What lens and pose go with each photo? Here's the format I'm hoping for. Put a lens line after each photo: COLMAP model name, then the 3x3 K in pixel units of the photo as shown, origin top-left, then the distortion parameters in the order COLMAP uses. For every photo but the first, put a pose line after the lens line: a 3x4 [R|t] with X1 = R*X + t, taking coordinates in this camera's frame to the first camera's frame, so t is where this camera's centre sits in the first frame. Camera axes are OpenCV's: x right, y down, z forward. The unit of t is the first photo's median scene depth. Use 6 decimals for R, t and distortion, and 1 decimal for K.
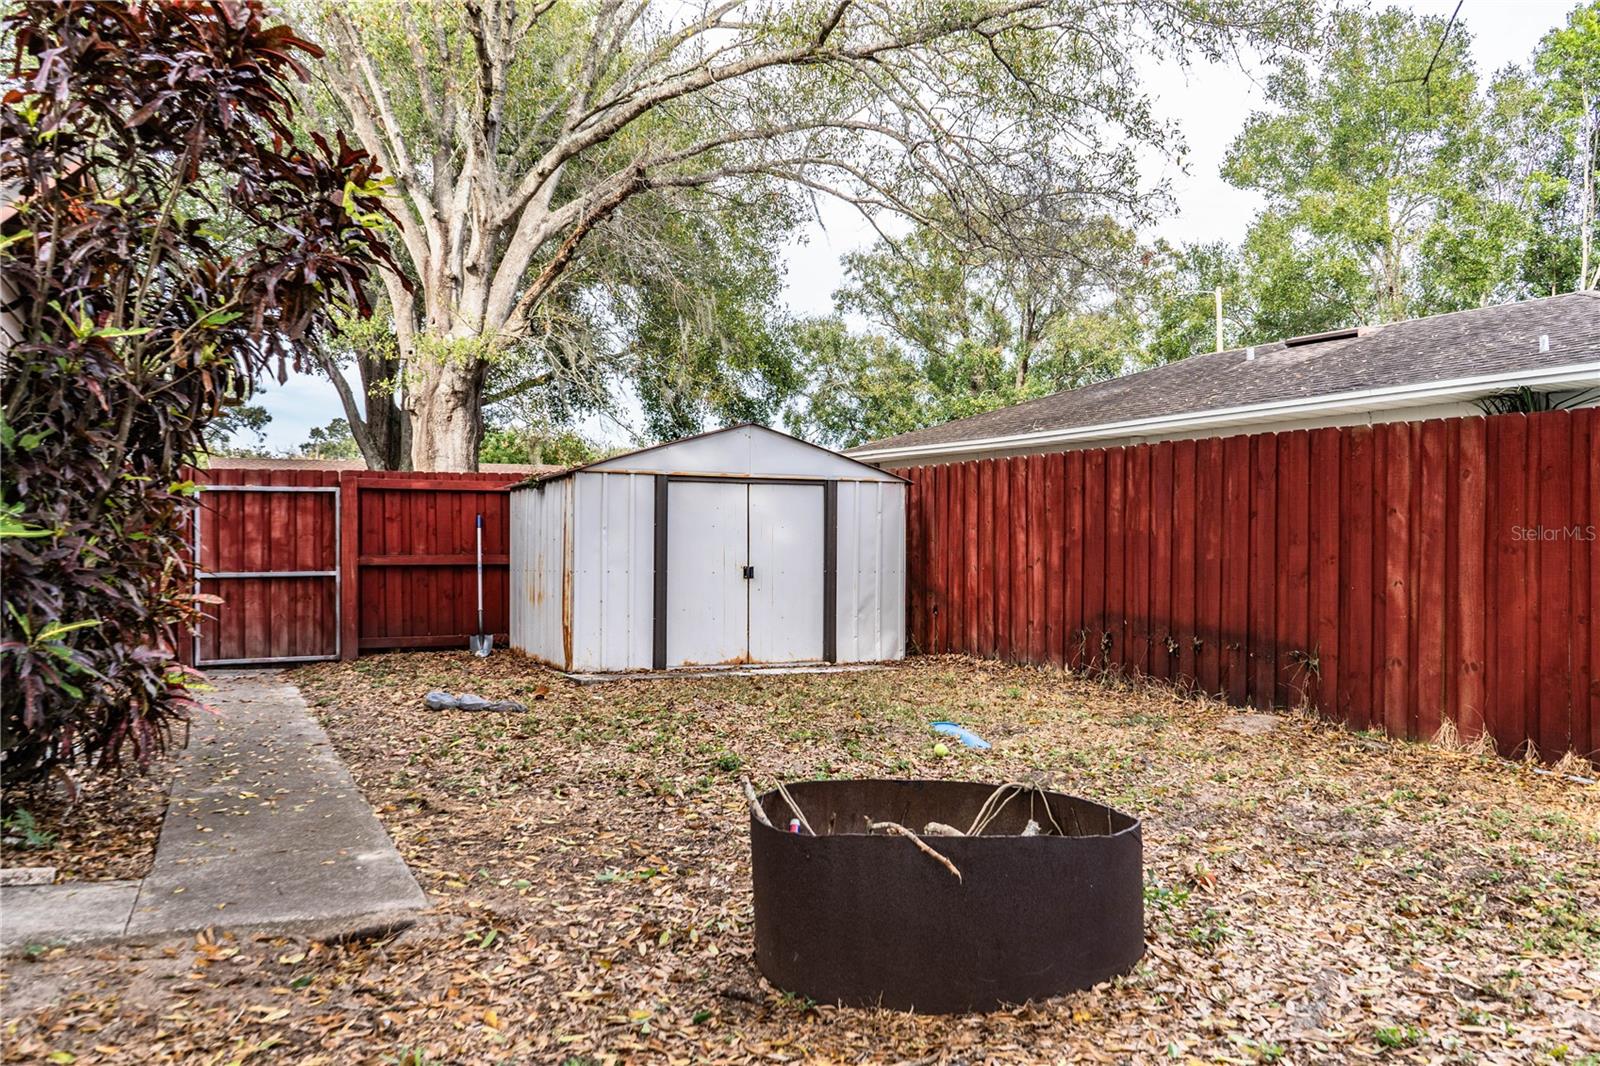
lens RADIAL K [[1299.5, 0, 800.0], [0, 1299.5, 533.0], [0, 0, 1]] dist [-0.115311, 0.067716]
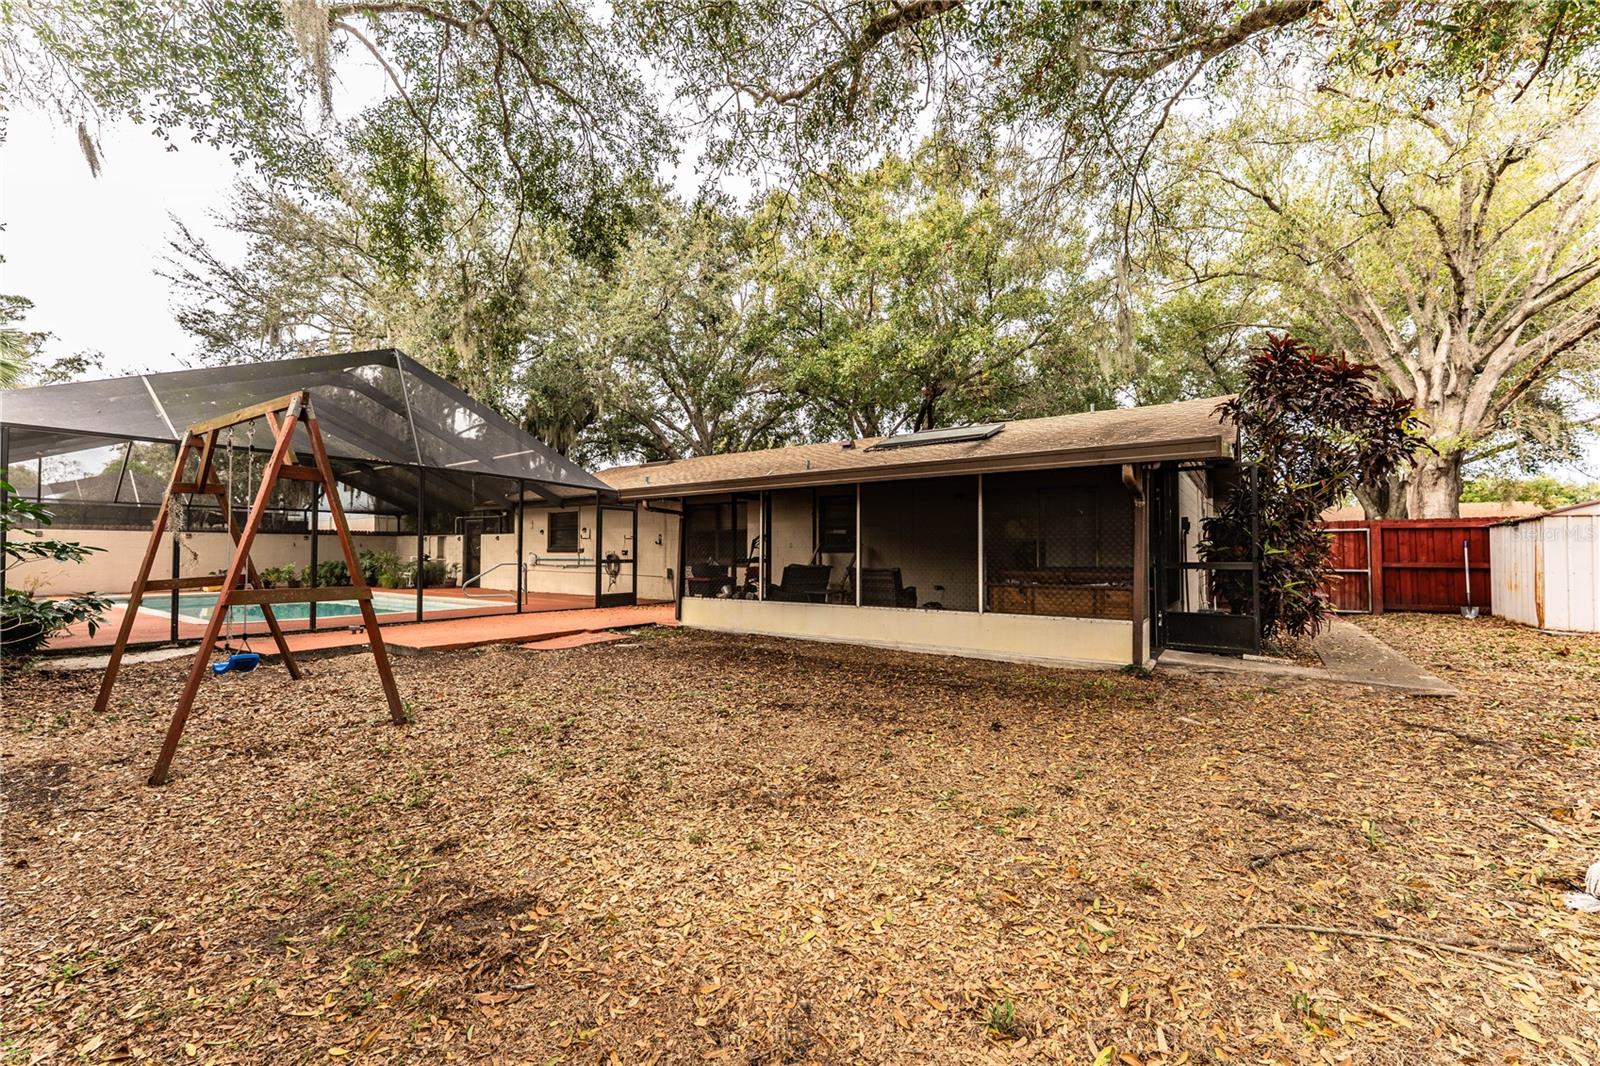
lens RADIAL K [[646.1, 0, 832.8], [0, 646.1, 534.0], [0, 0, 1]] dist [0.011151, 0.000147]
pose [[0.538067, -0.023044, -0.842587, 0.048138], [0.003094, 0.999673, -0.025365, -0.003033], [0.842897, 0.011041, 0.537962, -0.252429]]
